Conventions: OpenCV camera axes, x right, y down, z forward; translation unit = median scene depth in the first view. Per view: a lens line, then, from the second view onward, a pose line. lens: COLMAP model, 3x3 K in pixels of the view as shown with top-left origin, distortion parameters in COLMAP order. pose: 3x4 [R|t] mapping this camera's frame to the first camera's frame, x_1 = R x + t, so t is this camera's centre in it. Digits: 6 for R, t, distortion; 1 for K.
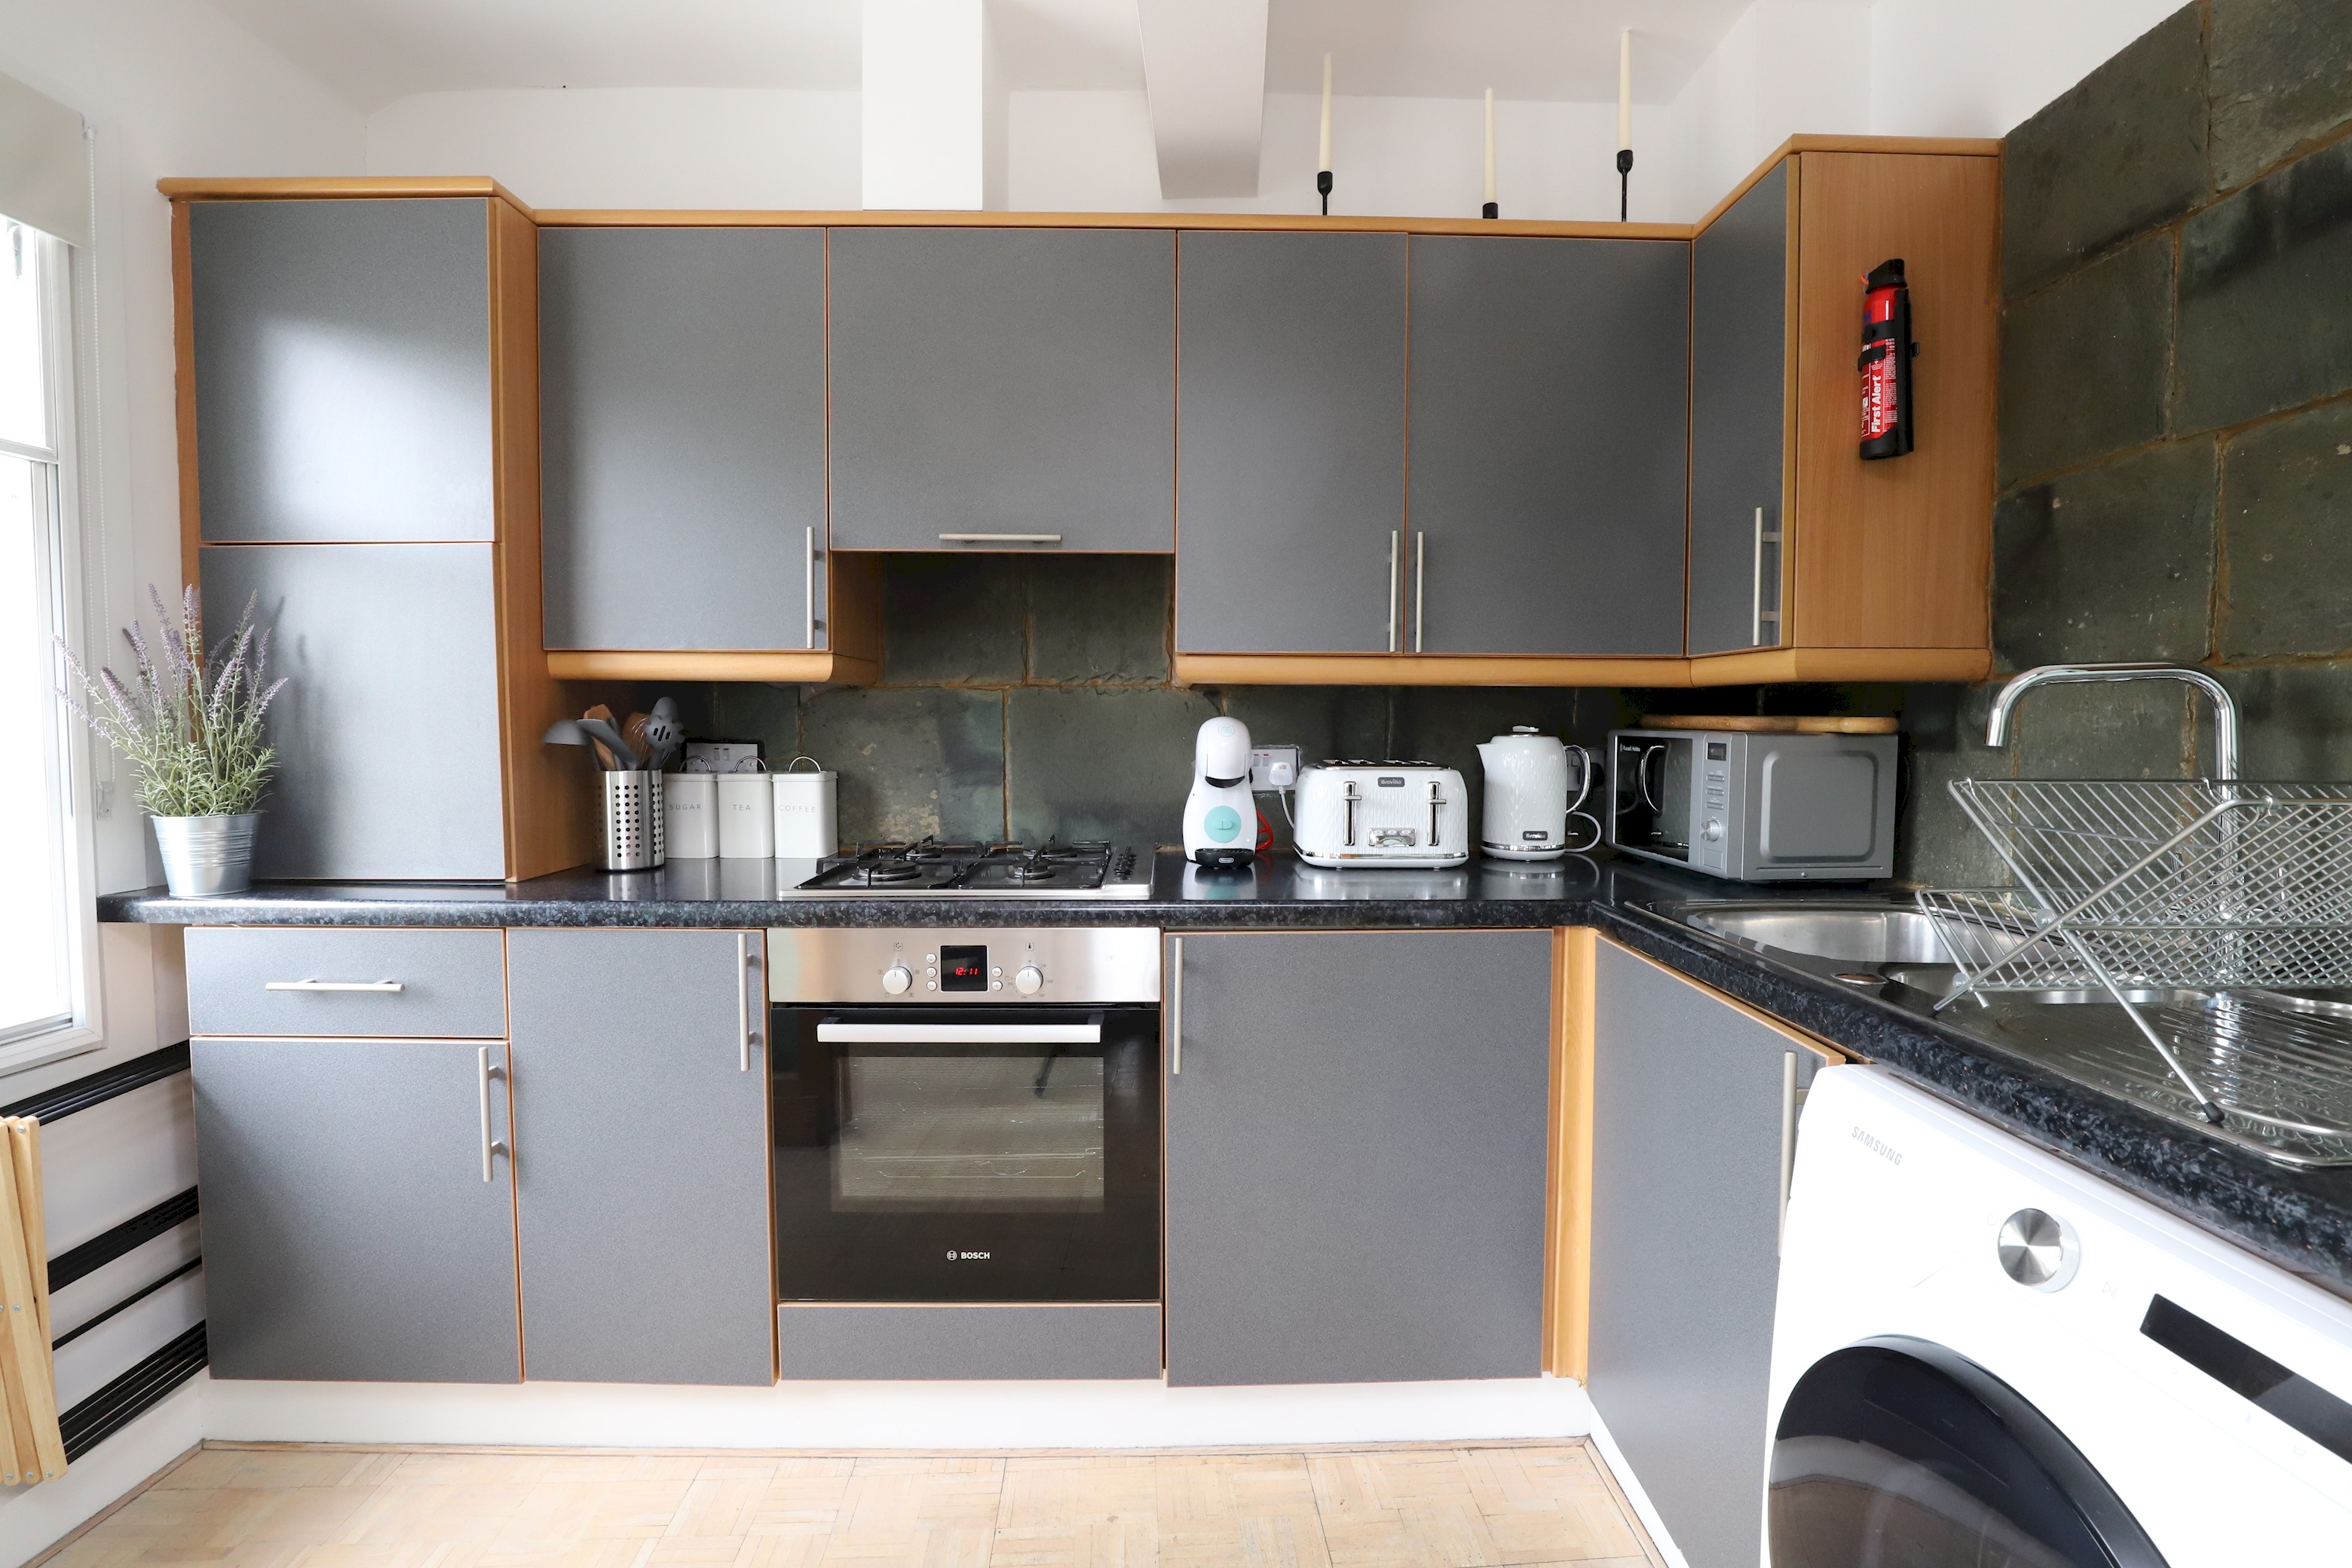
lens RADIAL K [[1084.2, 0, 1188.9], [0, 1084.2, 775.1], [0, 0, 1]] dist [-0.037426, 0.008877]
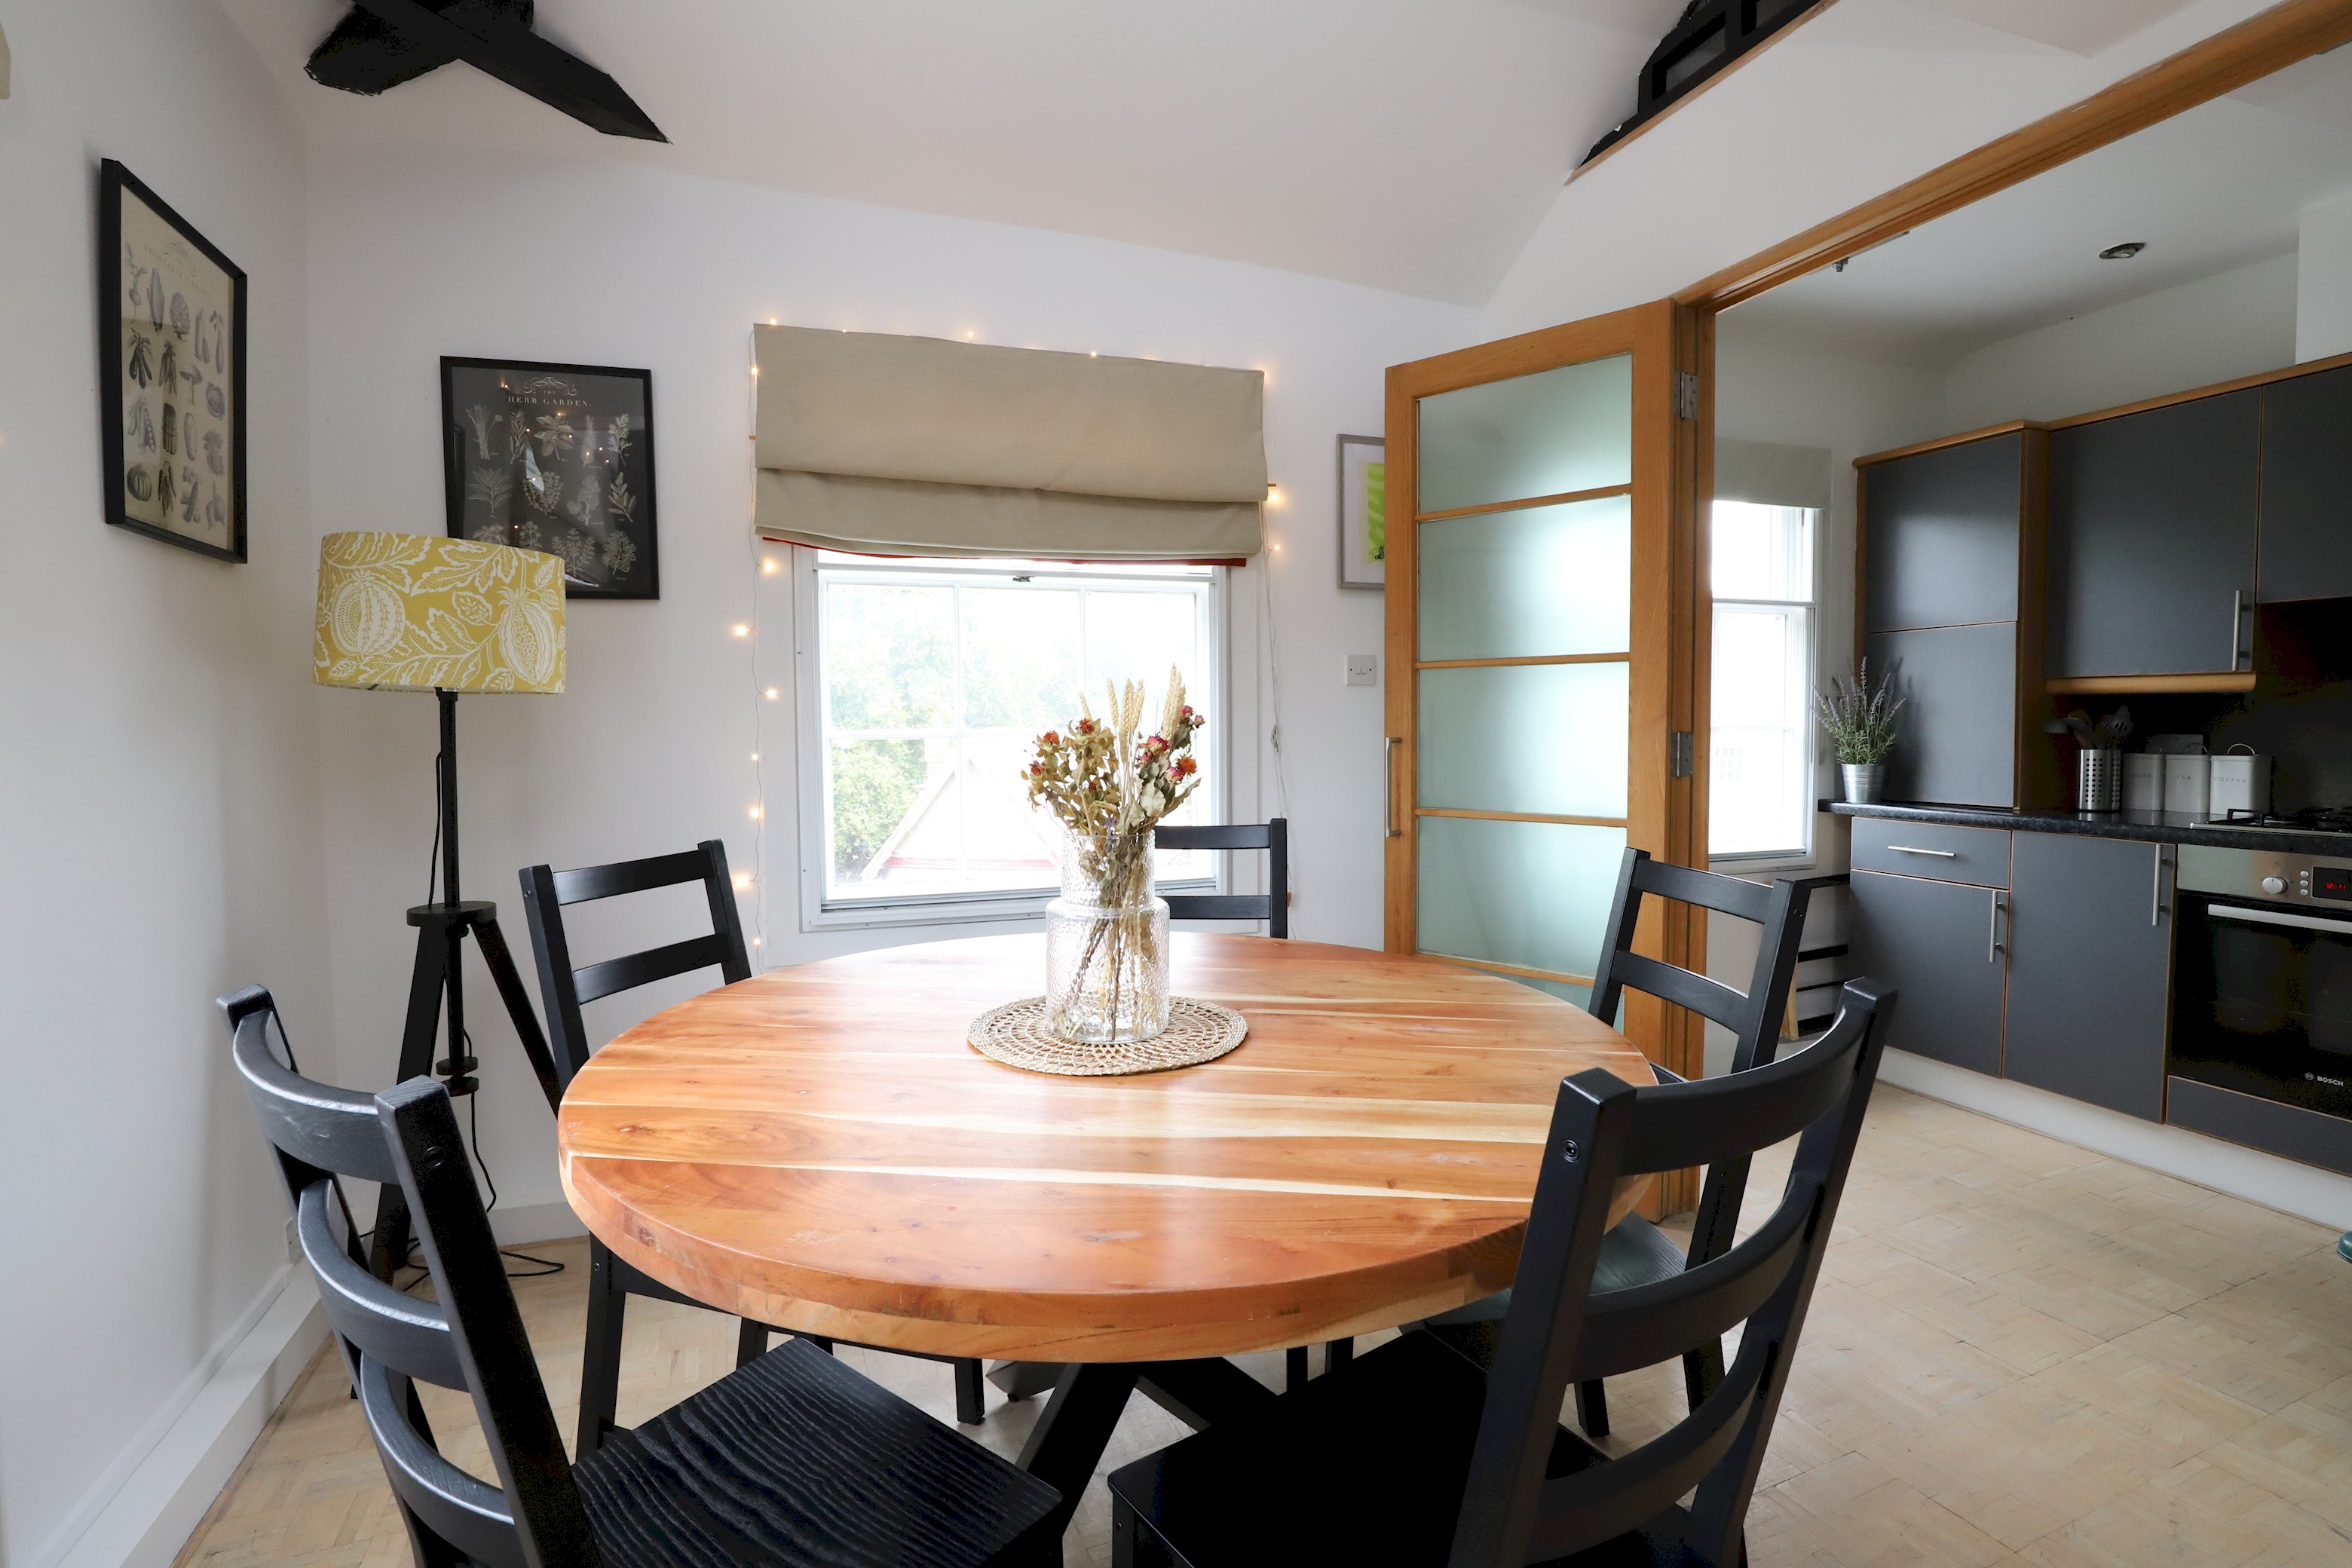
lens RADIAL K [[1084.2, 0, 1188.9], [0, 1084.2, 775.1], [0, 0, 1]] dist [-0.037426, 0.008877]
pose [[0.342360, 0.042291, -0.938617, 0.566303], [-0.039025, 0.998764, 0.030767, 0.042455], [0.938758, 0.026096, 0.343587, -0.923324]]
